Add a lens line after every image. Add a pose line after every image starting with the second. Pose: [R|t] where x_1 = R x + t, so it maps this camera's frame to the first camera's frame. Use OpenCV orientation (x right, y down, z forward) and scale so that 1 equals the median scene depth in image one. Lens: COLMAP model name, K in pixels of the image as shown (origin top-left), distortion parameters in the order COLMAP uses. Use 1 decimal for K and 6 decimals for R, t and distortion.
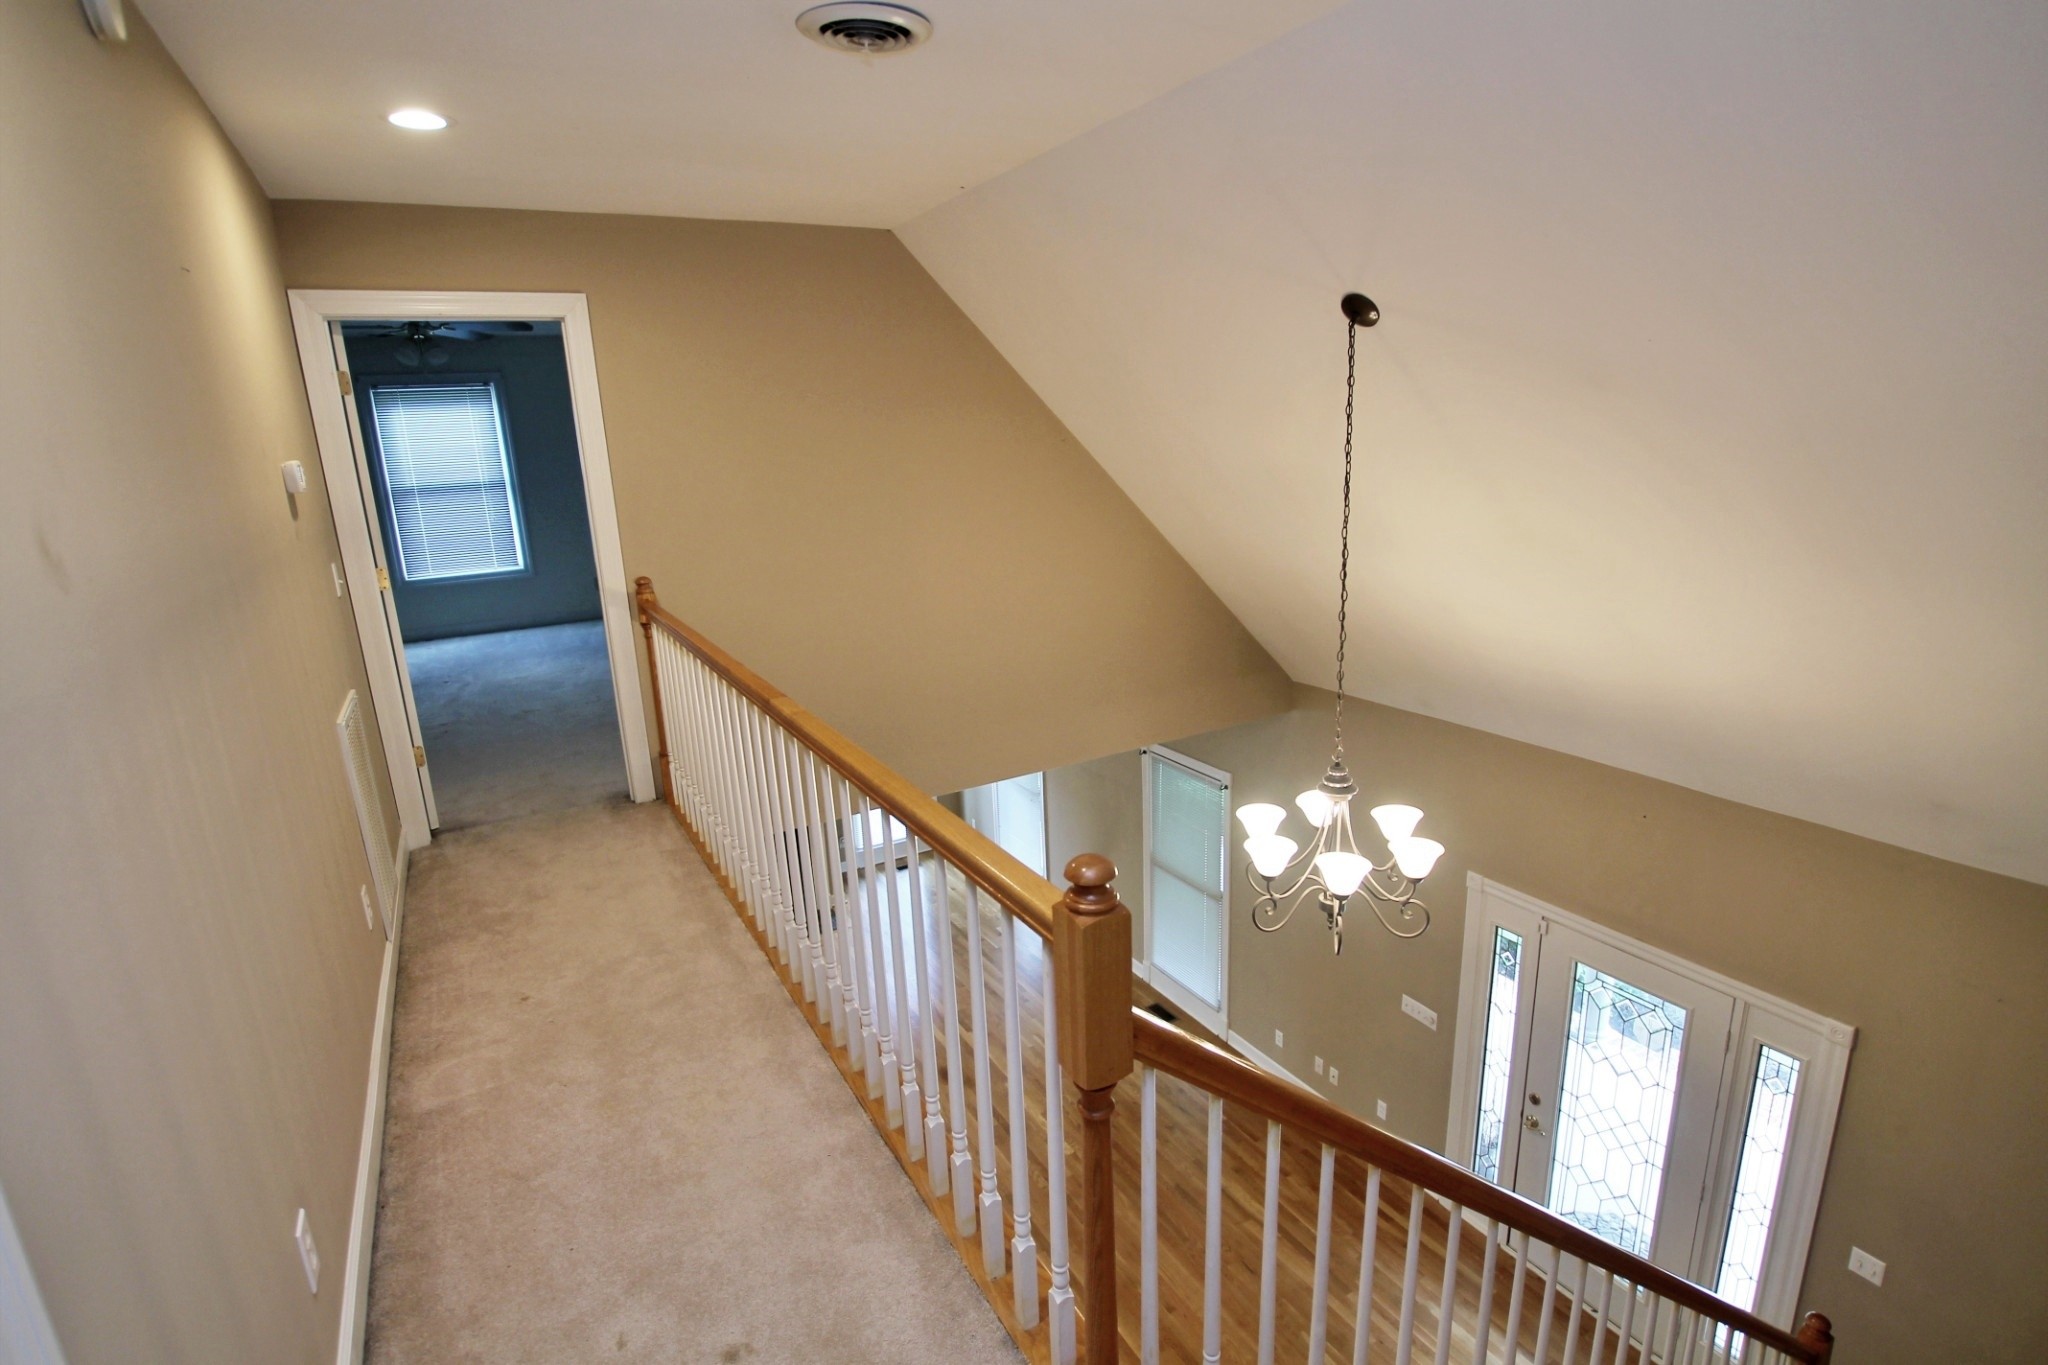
lens RADIAL K [[1013.3, 0, 1014.0], [0, 1013.3, 647.2], [0, 0, 1]] dist [-0.028223, -0.000438]
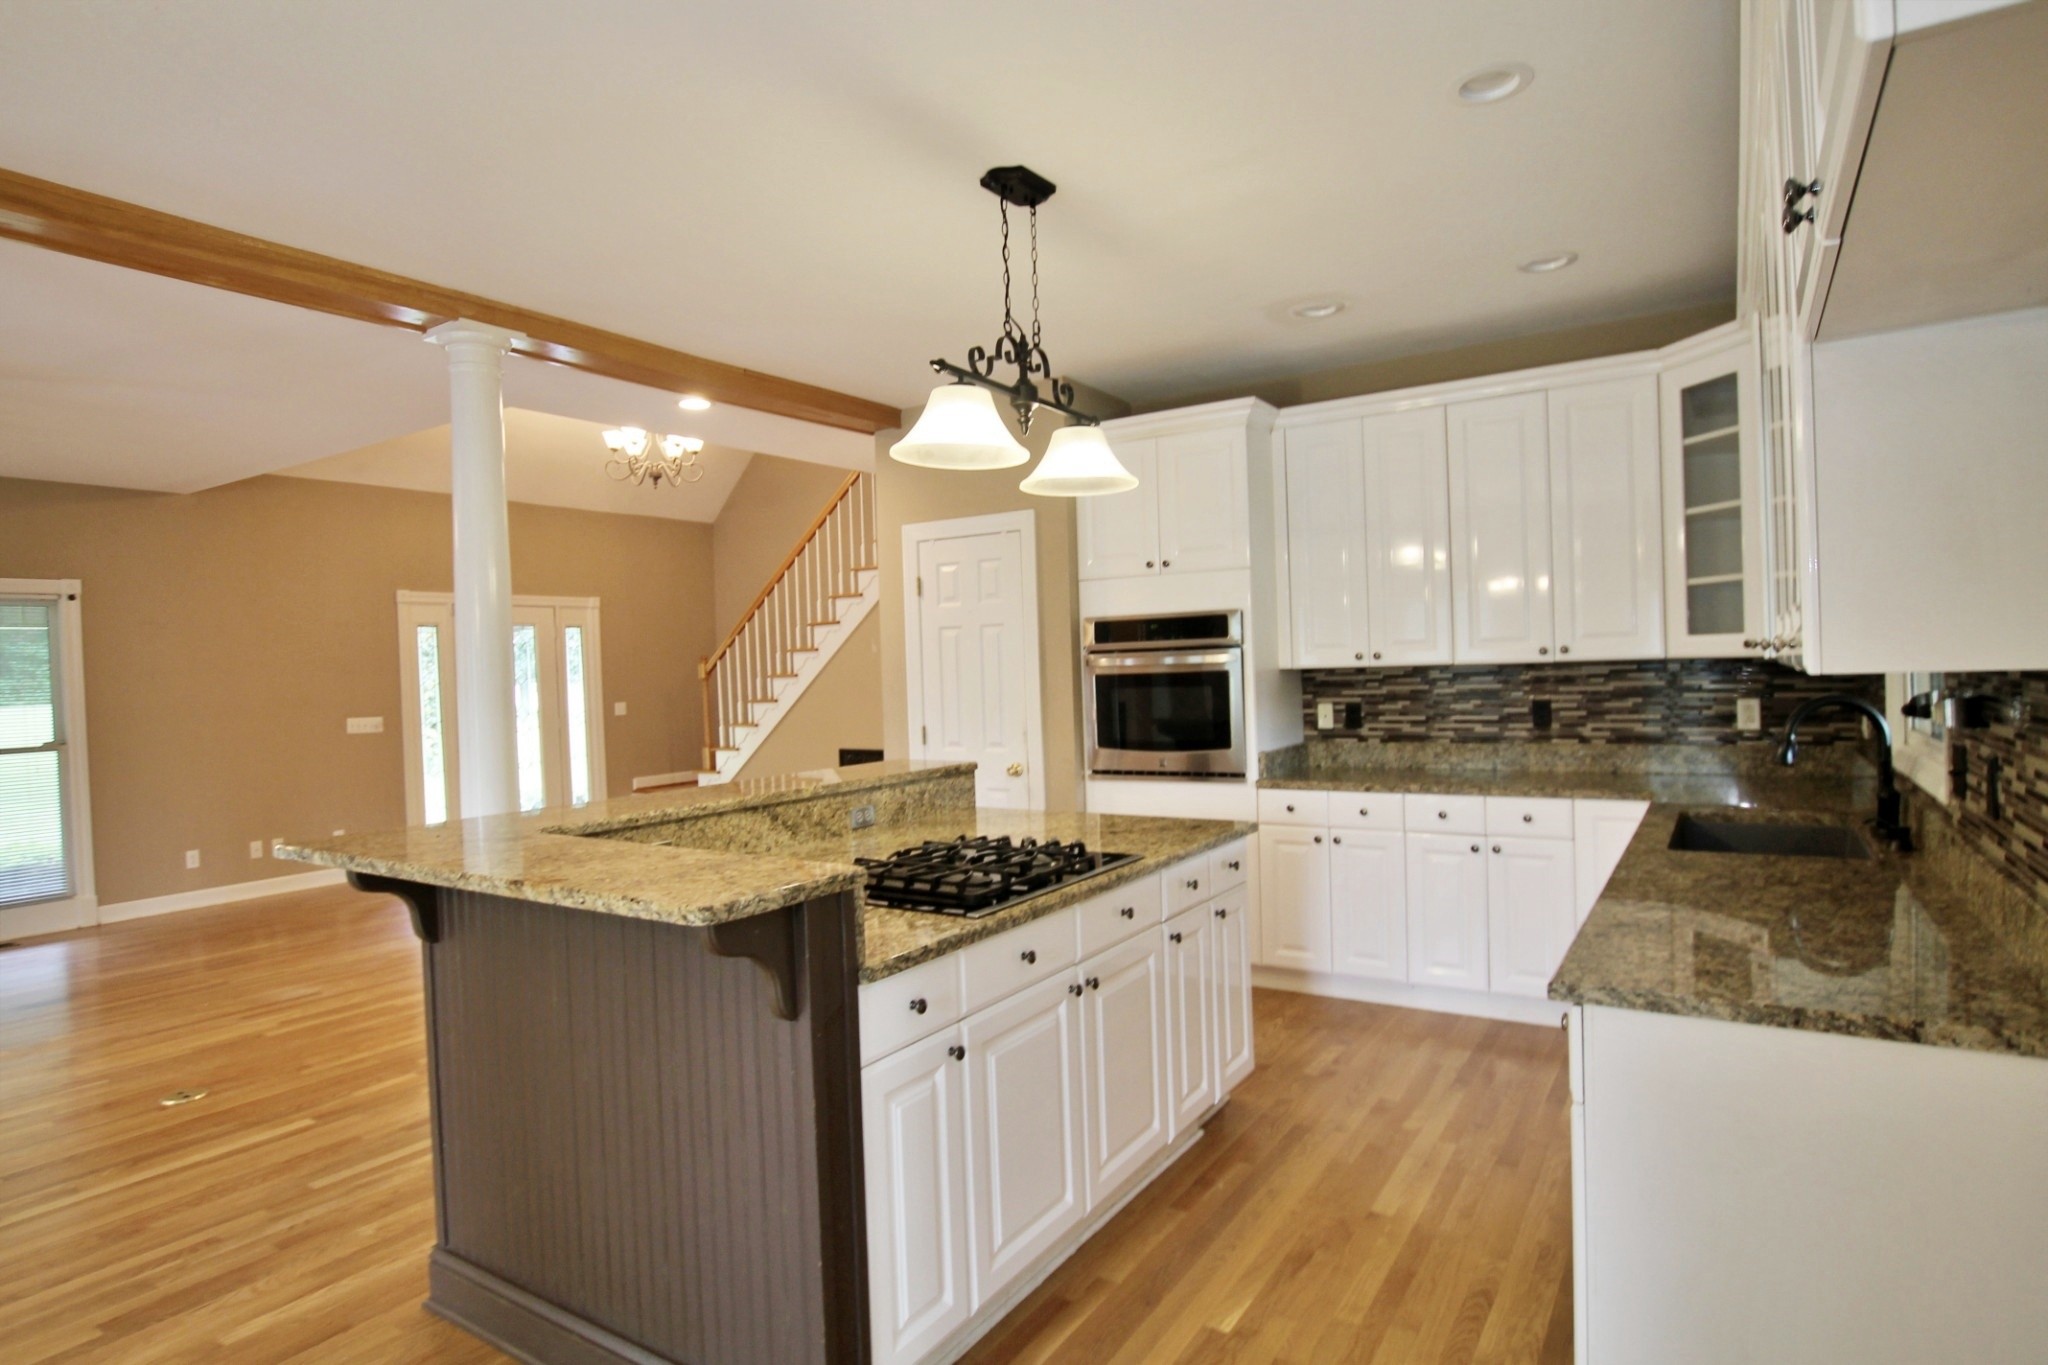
lens RADIAL K [[1094.2, 0, 1030.1], [0, 1094.2, 687.1], [0, 0, 1]] dist [-0.026544, 0.001496]
pose [[-0.472779, 0.006184, 0.881160, -1.349110], [0.215024, 0.970556, 0.108558, 0.397352], [-0.854544, 0.240794, -0.460188, 1.027034]]
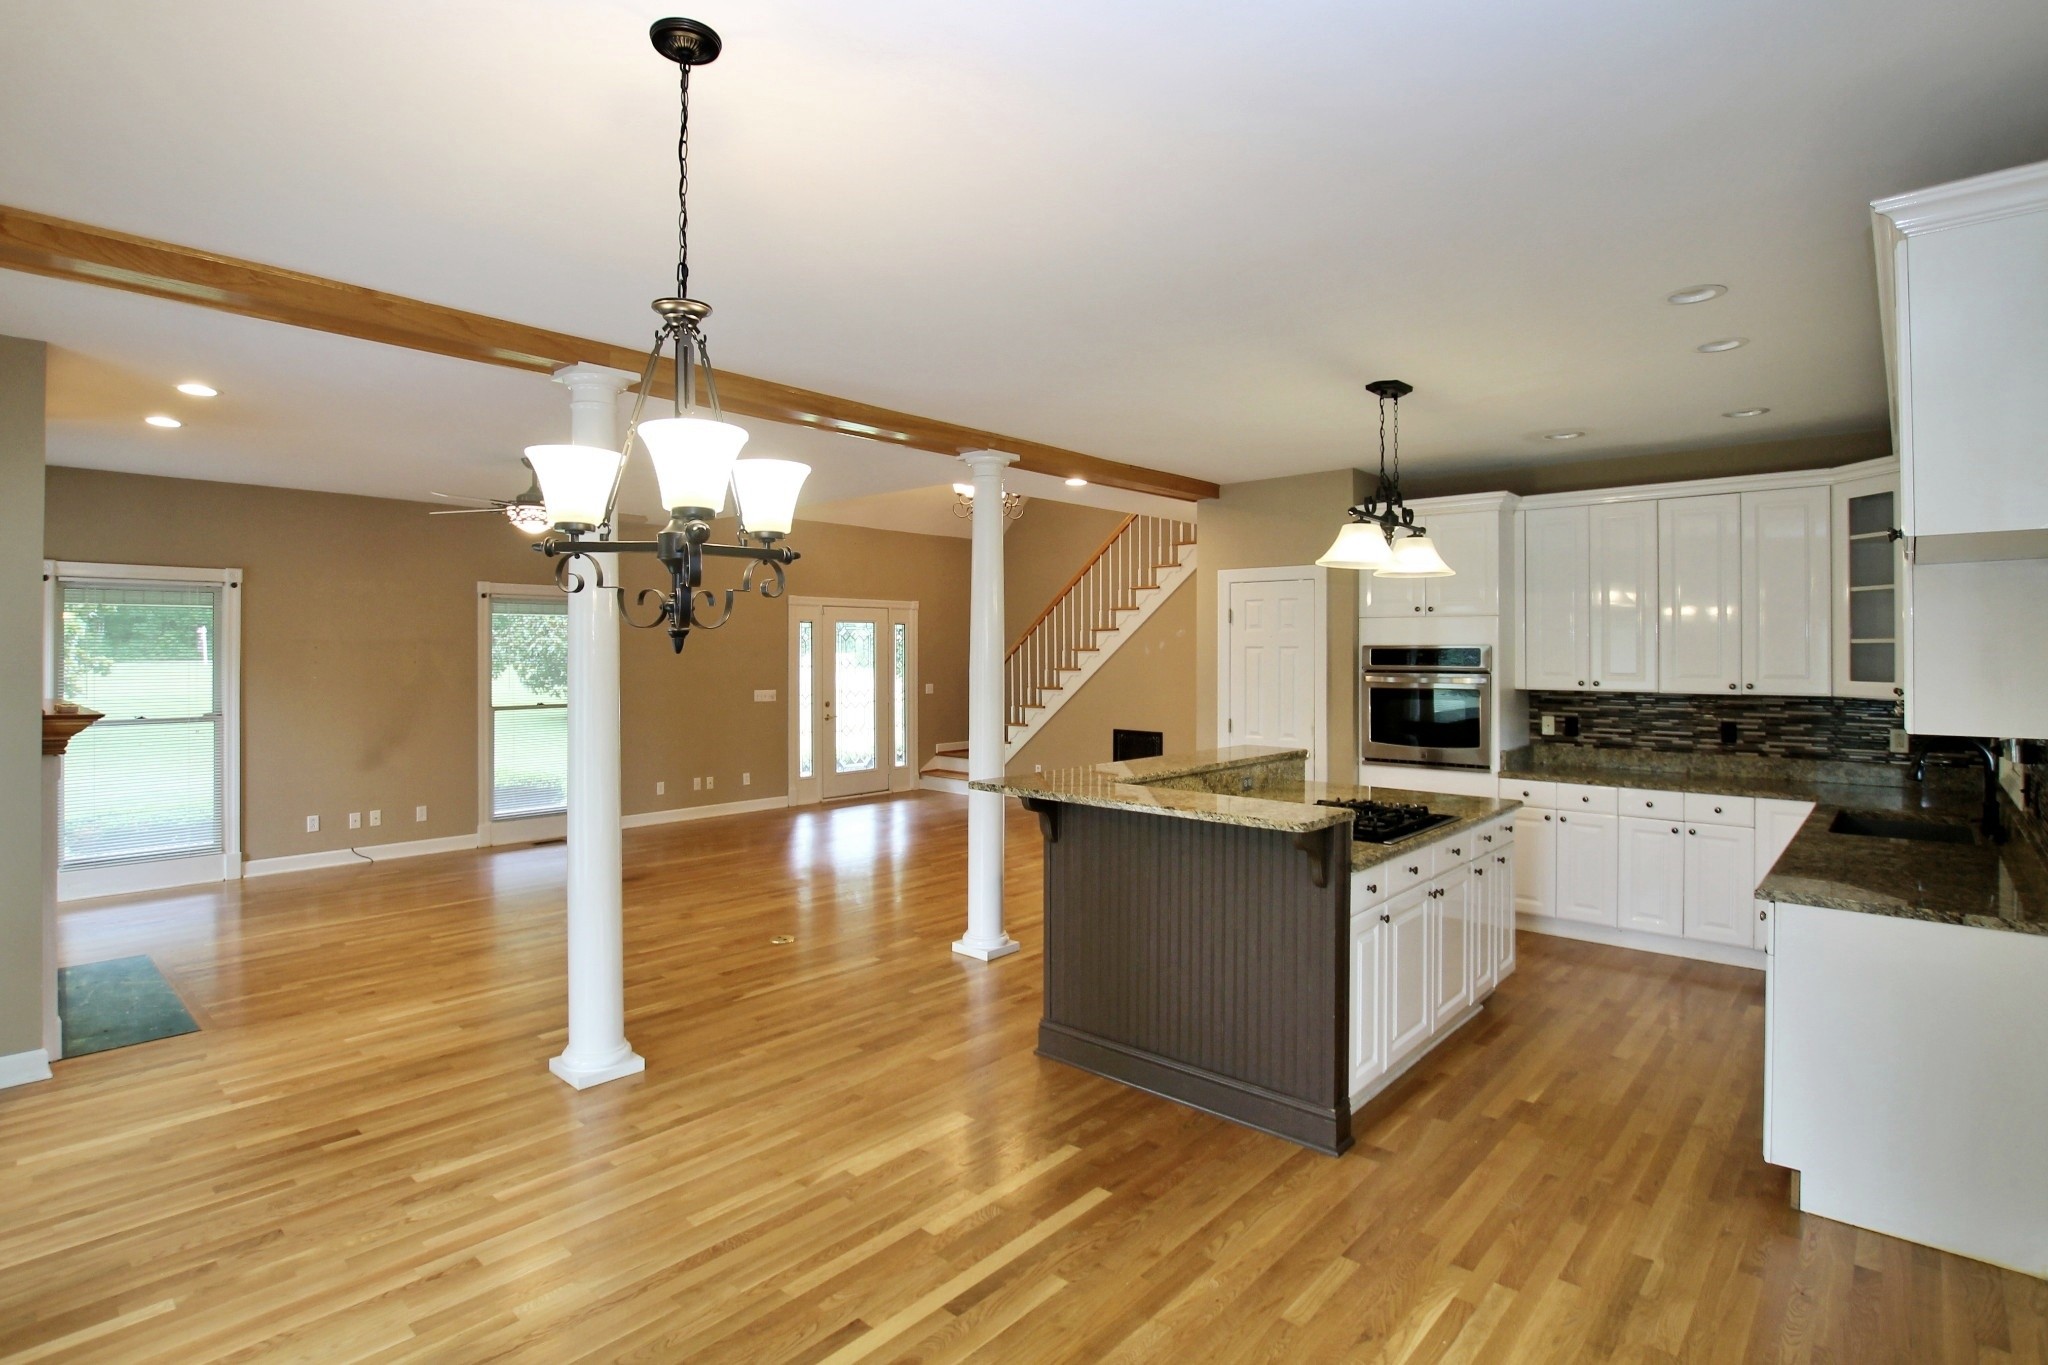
lens RADIAL K [[1013.3, 0, 1014.0], [0, 1013.3, 647.2], [0, 0, 1]] dist [-0.028223, -0.000438]
pose [[-0.324766, 0.010716, 0.945734, -1.528904], [0.193506, 0.979536, 0.055352, 0.307807], [-0.925788, 0.200982, -0.320193, 1.300634]]
